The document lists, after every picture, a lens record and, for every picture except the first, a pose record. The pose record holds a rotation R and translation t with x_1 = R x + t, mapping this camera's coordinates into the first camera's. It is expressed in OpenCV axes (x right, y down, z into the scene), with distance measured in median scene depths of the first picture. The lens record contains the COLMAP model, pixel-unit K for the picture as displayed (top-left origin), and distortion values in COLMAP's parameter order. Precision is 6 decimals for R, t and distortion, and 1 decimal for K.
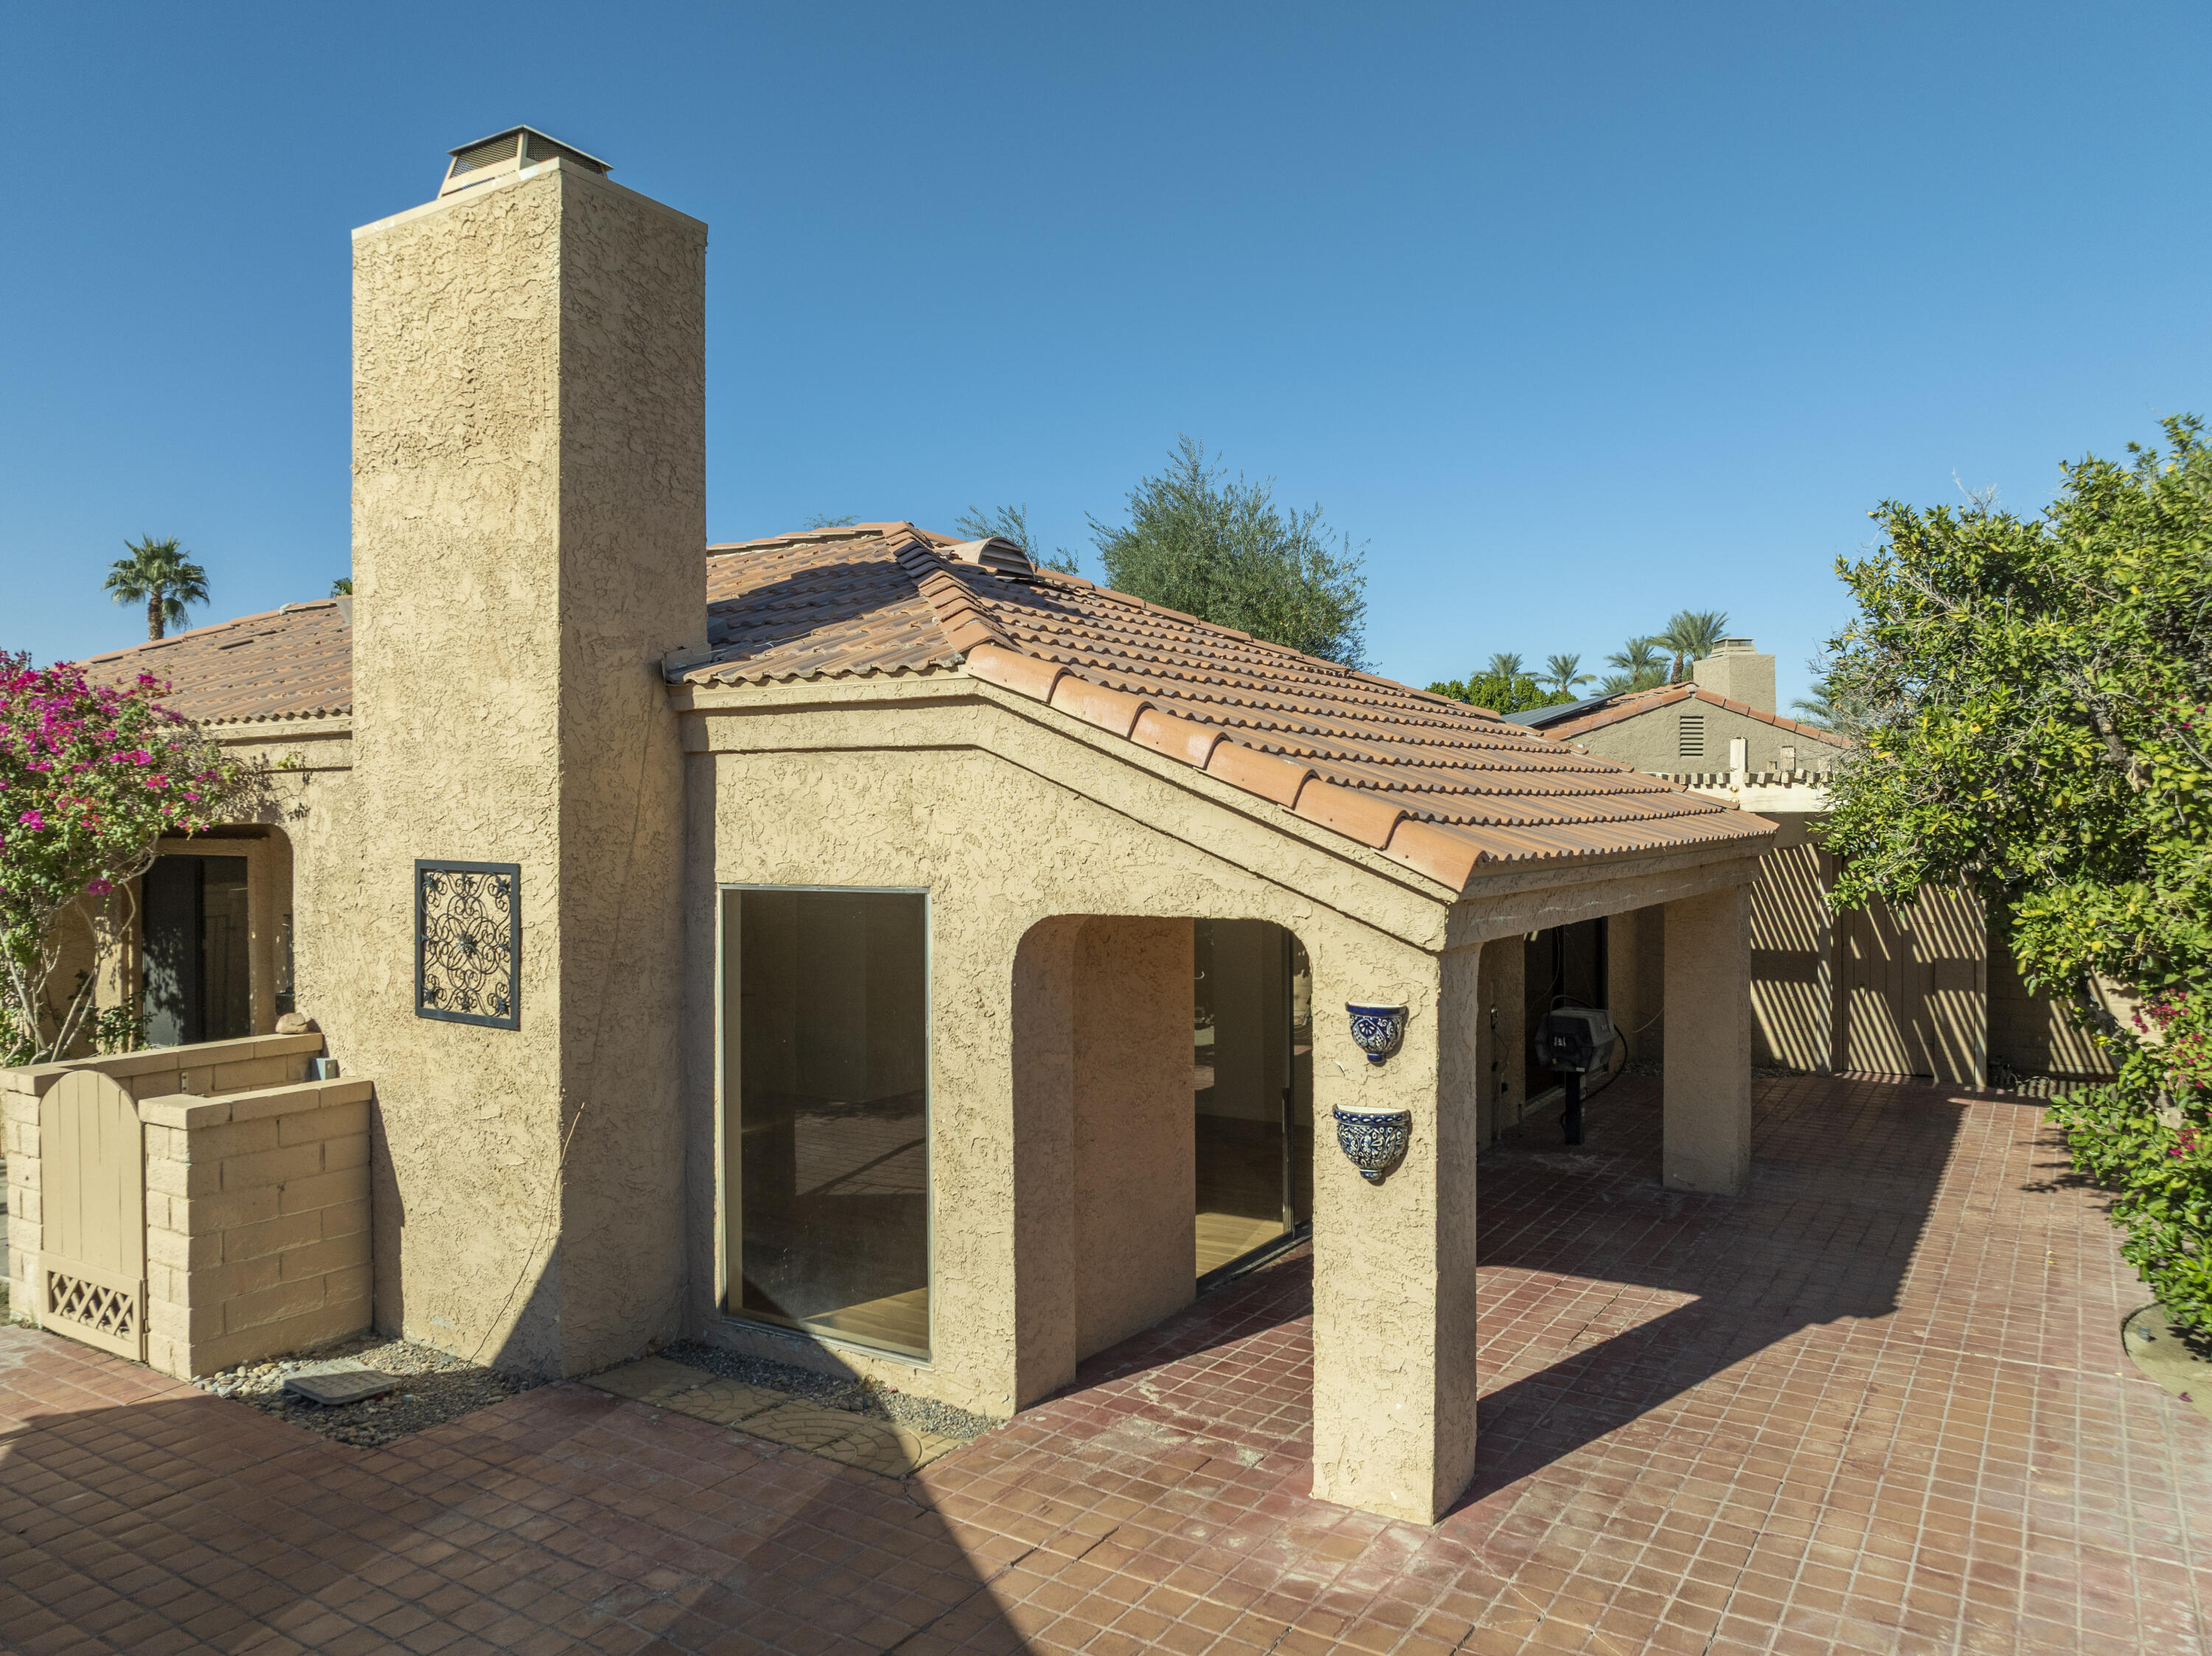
lens RADIAL K [[1638.8, 0, 1151.7], [0, 1638.8, 799.6], [0, 0, 1]] dist [-0.038987, -0.004748]
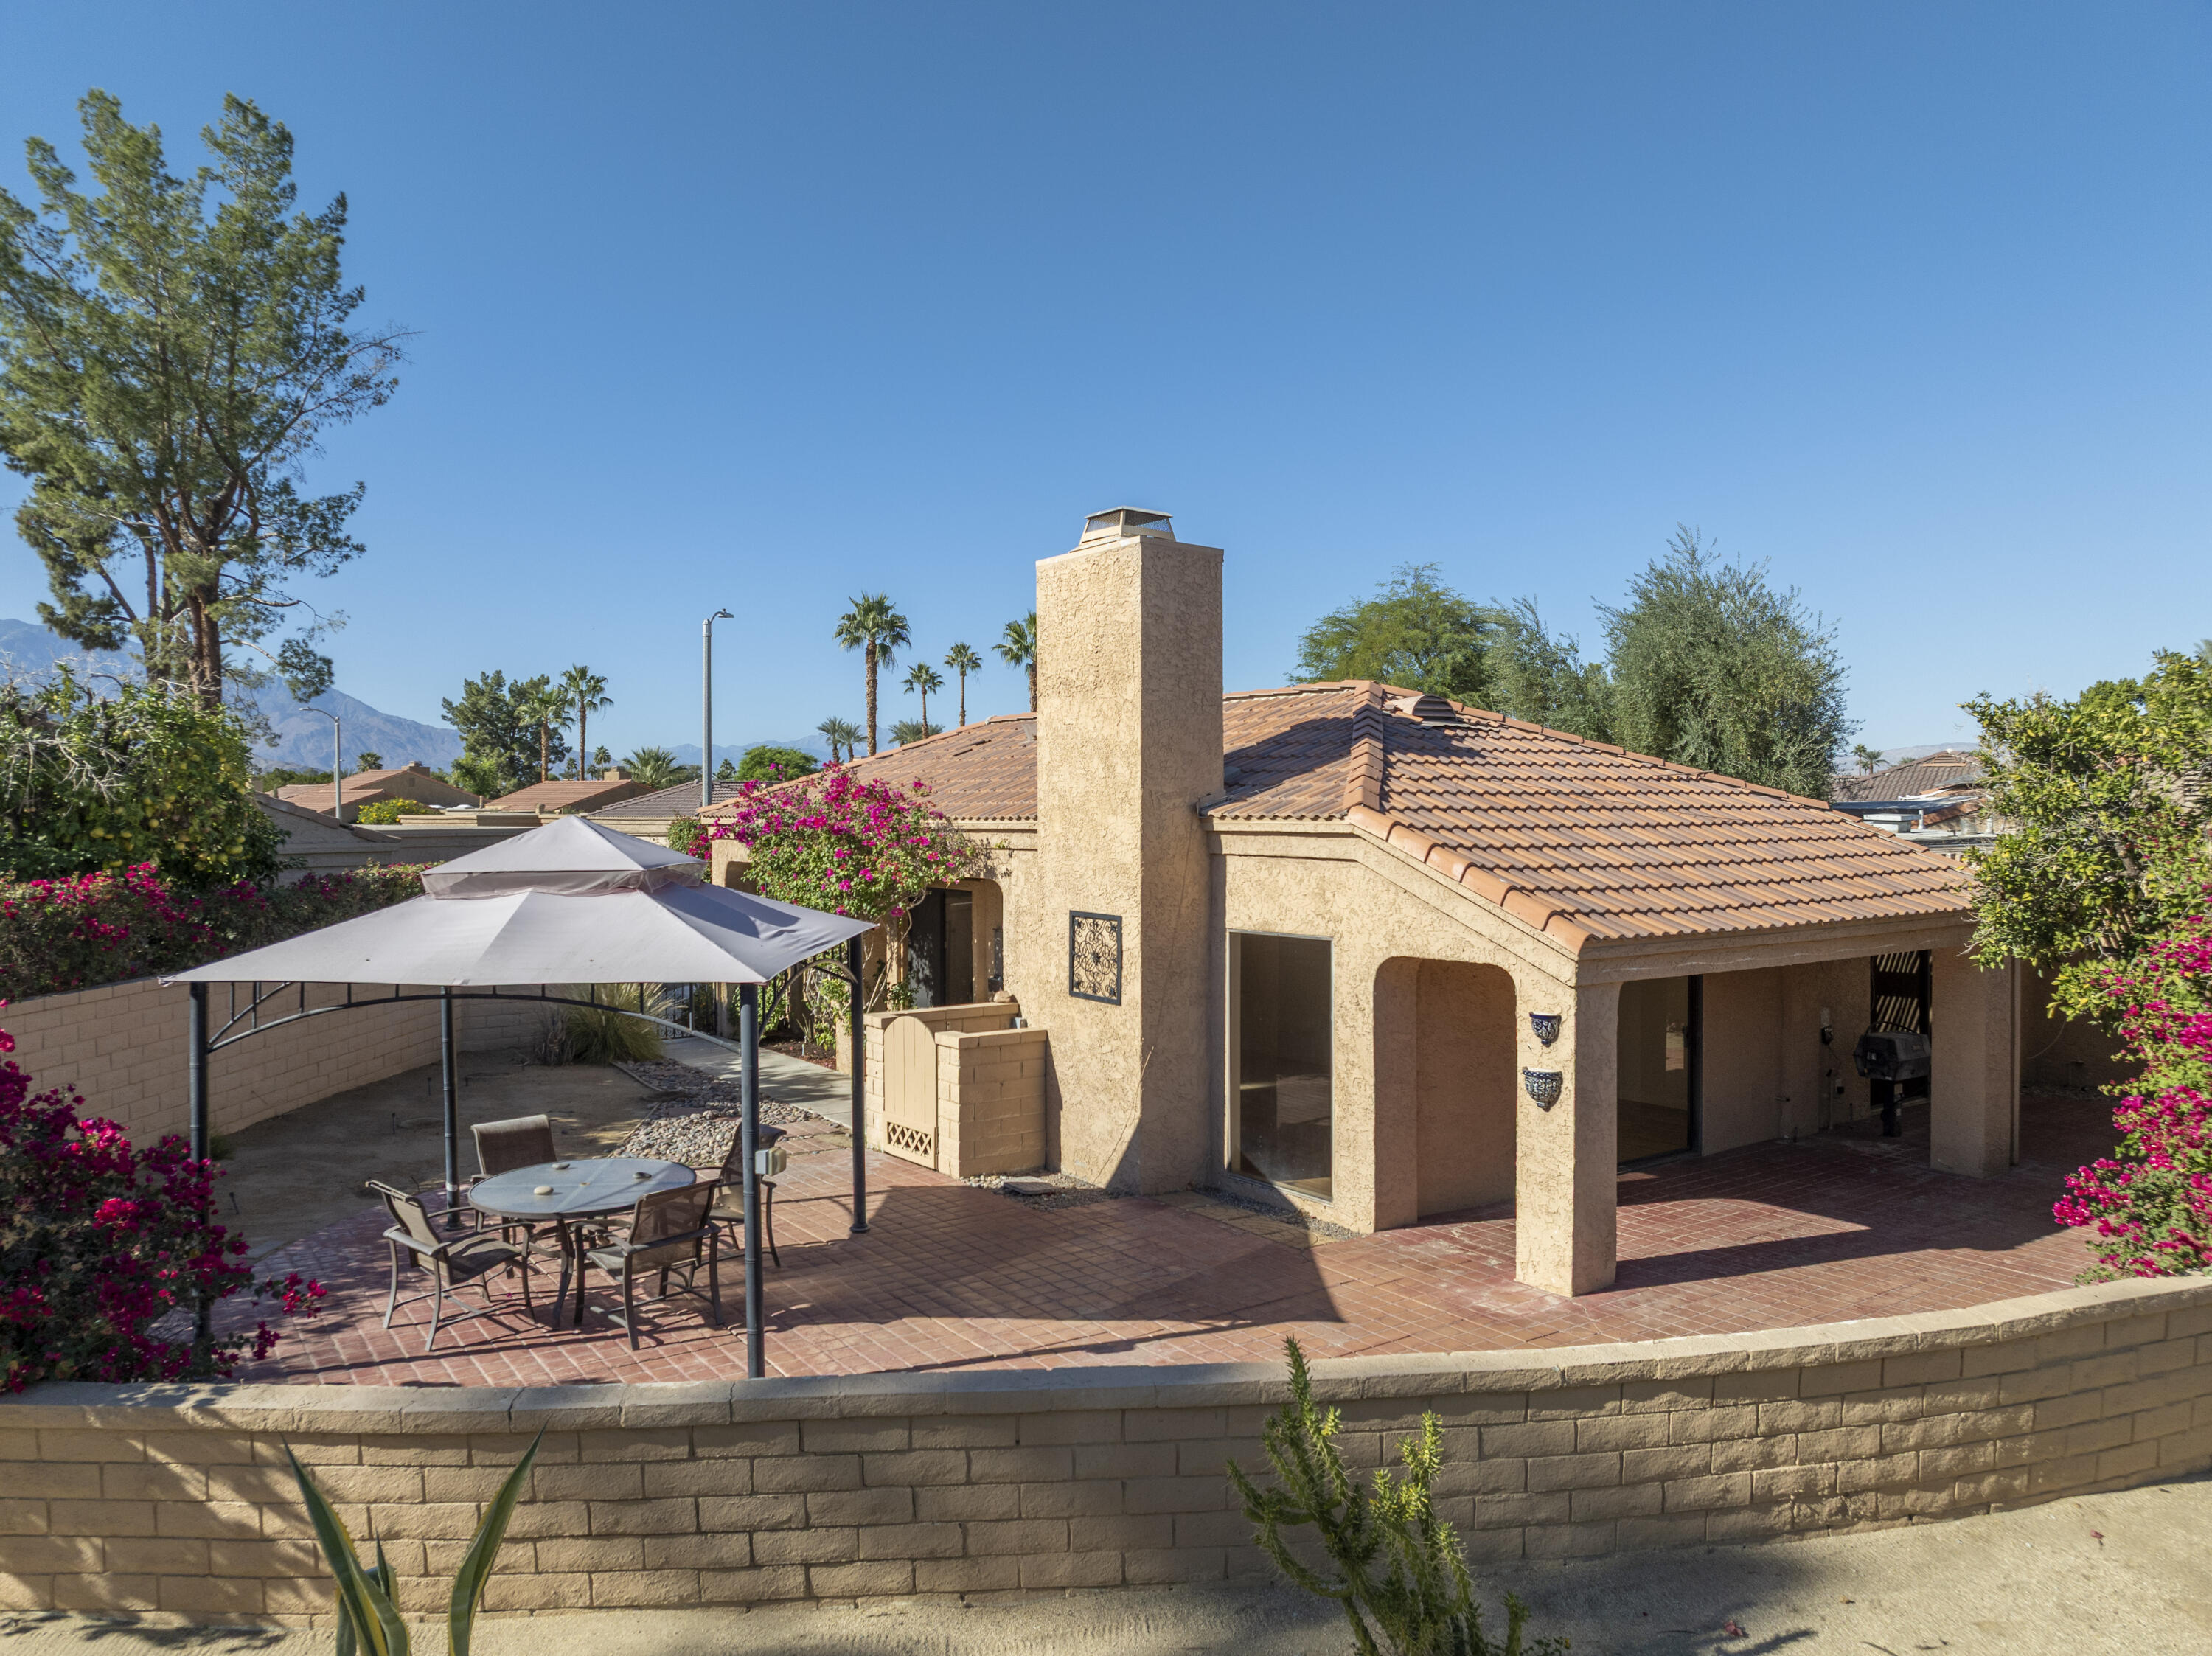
lens RADIAL K [[1624.7, 0, 1106.0], [0, 1624.7, 828.0], [0, 0, 1]] dist [-0.033254, -0.002483]
pose [[0.919741, 0.008654, -0.392431, 0.312847], [-0.002103, 0.999851, 0.017121, -0.090189], [0.392521, -0.014922, 0.919622, -0.689021]]
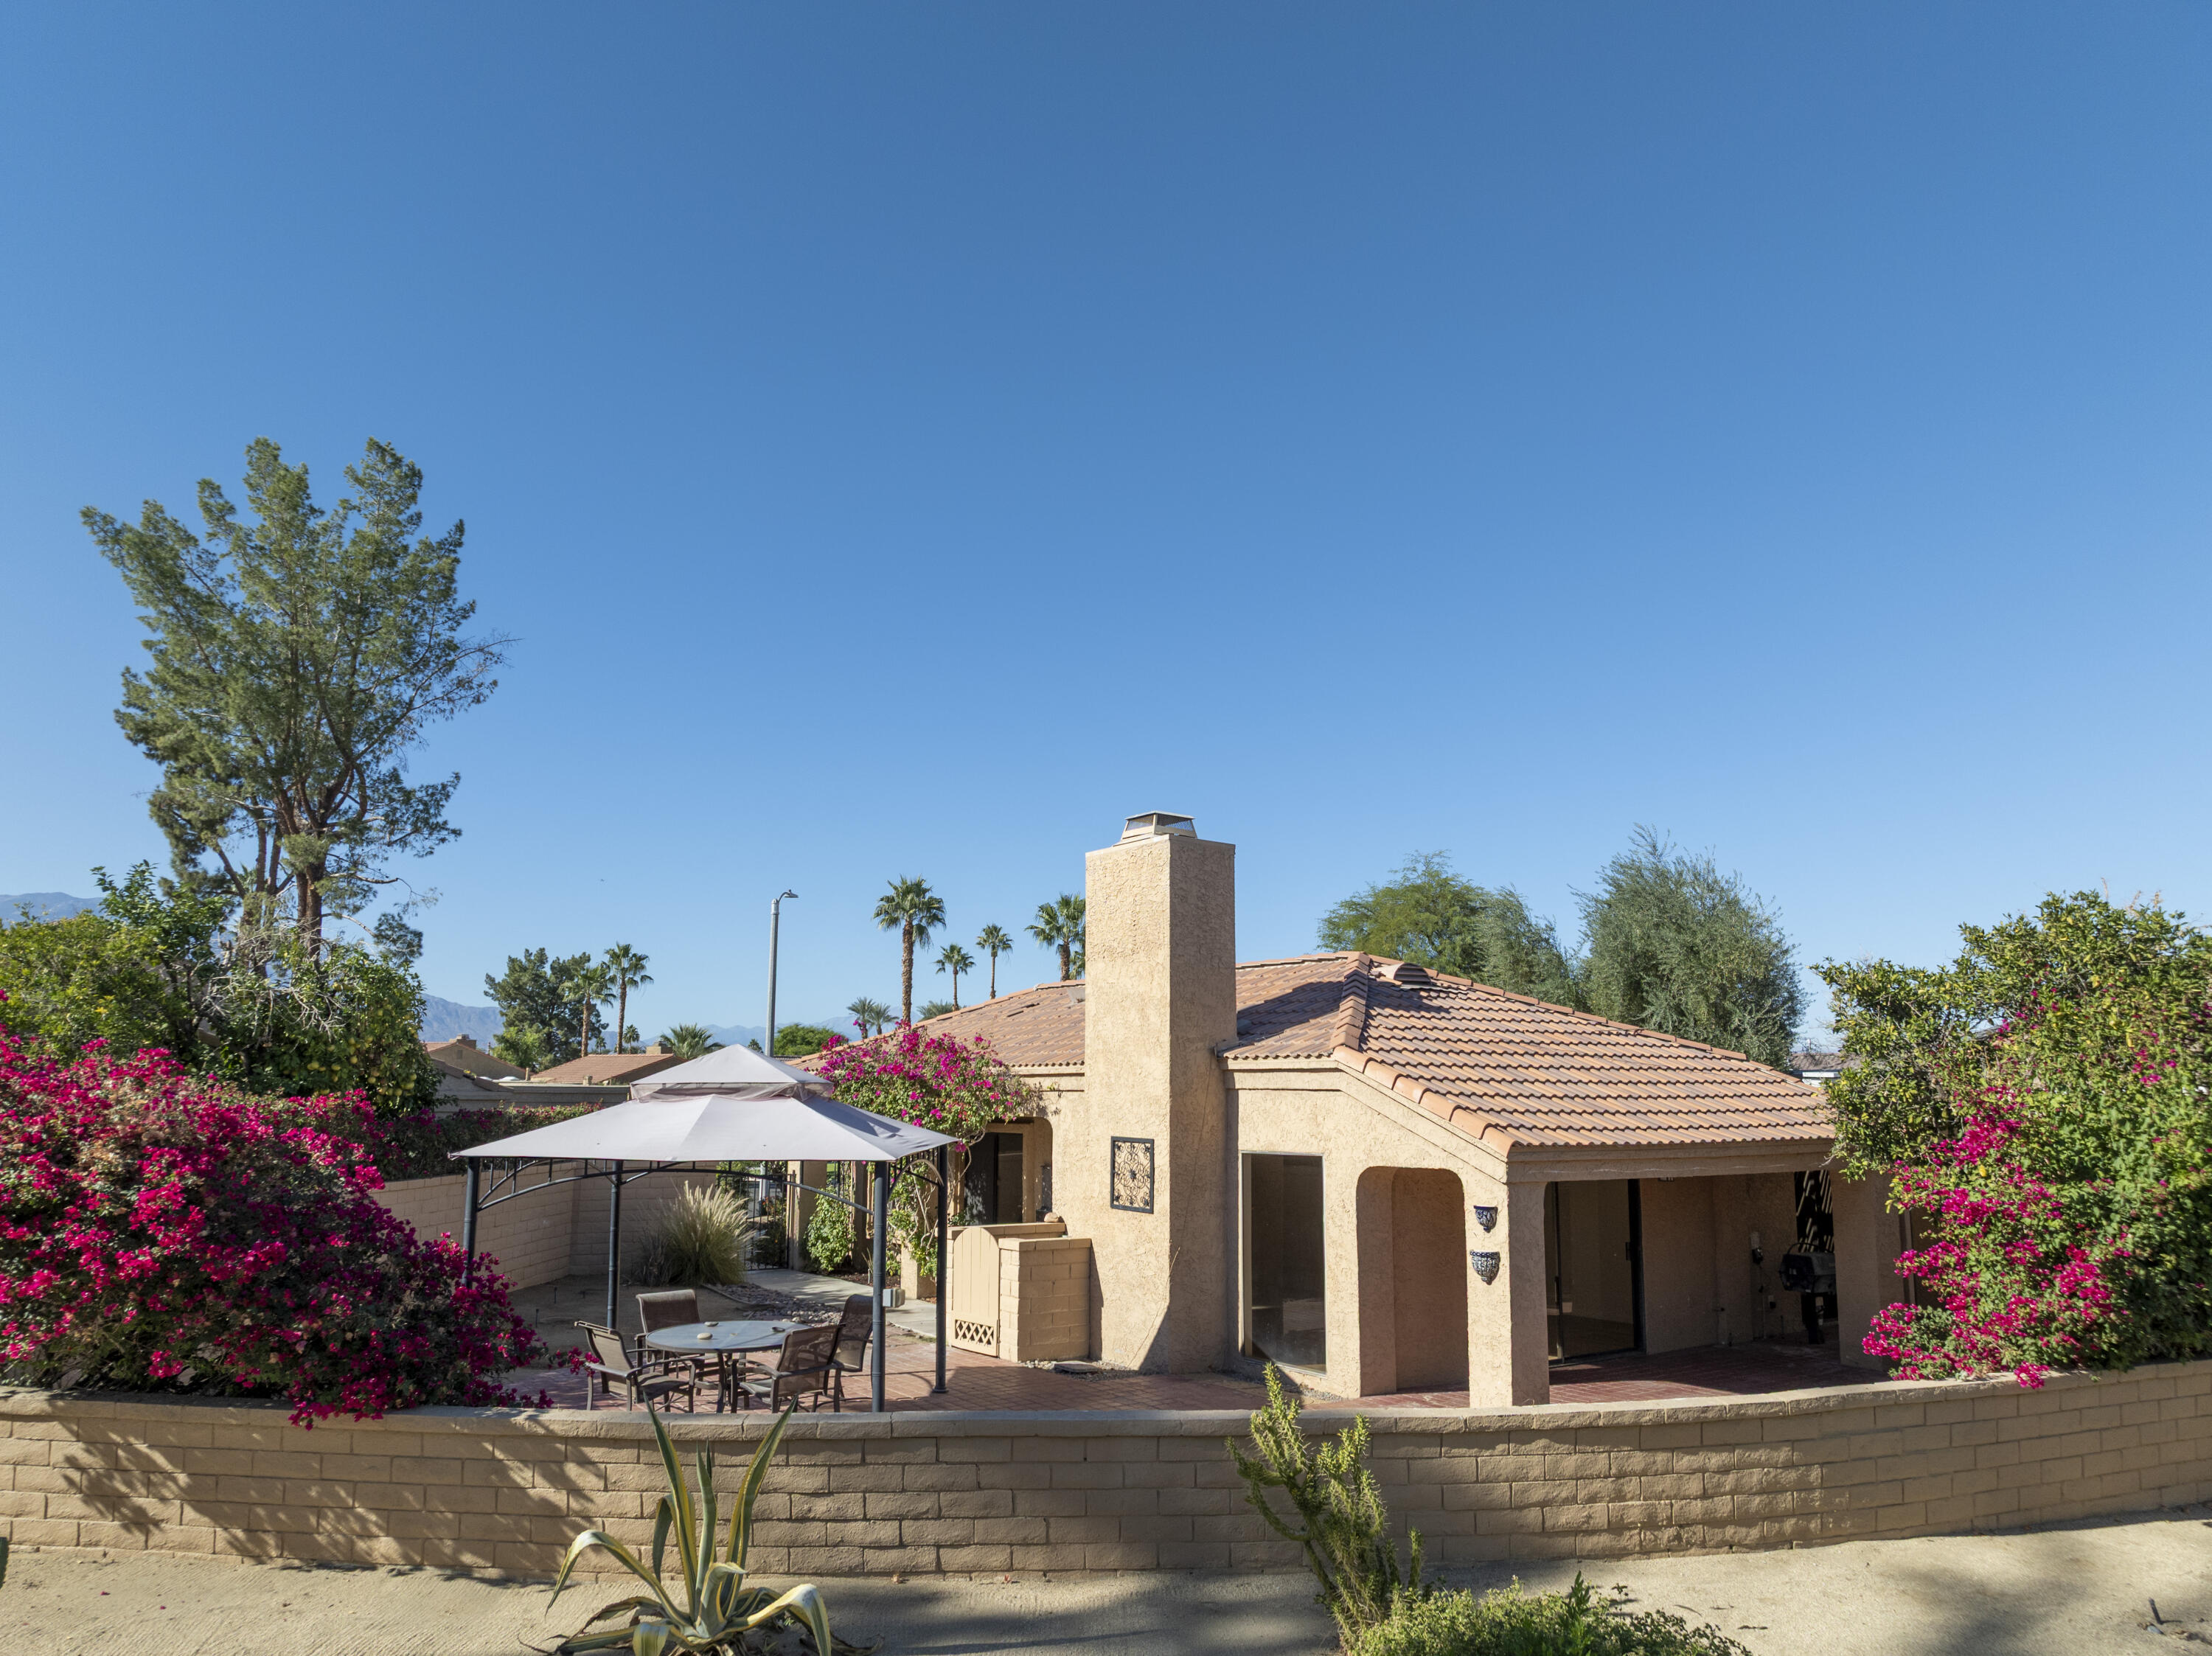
lens RADIAL K [[1624.7, 0, 1106.0], [0, 1624.7, 828.0], [0, 0, 1]] dist [-0.033254, -0.002483]
pose [[0.913213, -0.054950, -0.403761, 0.481019], [-0.009594, 0.987692, -0.156120, -0.034287], [0.407370, 0.146444, 0.901445, -1.113328]]
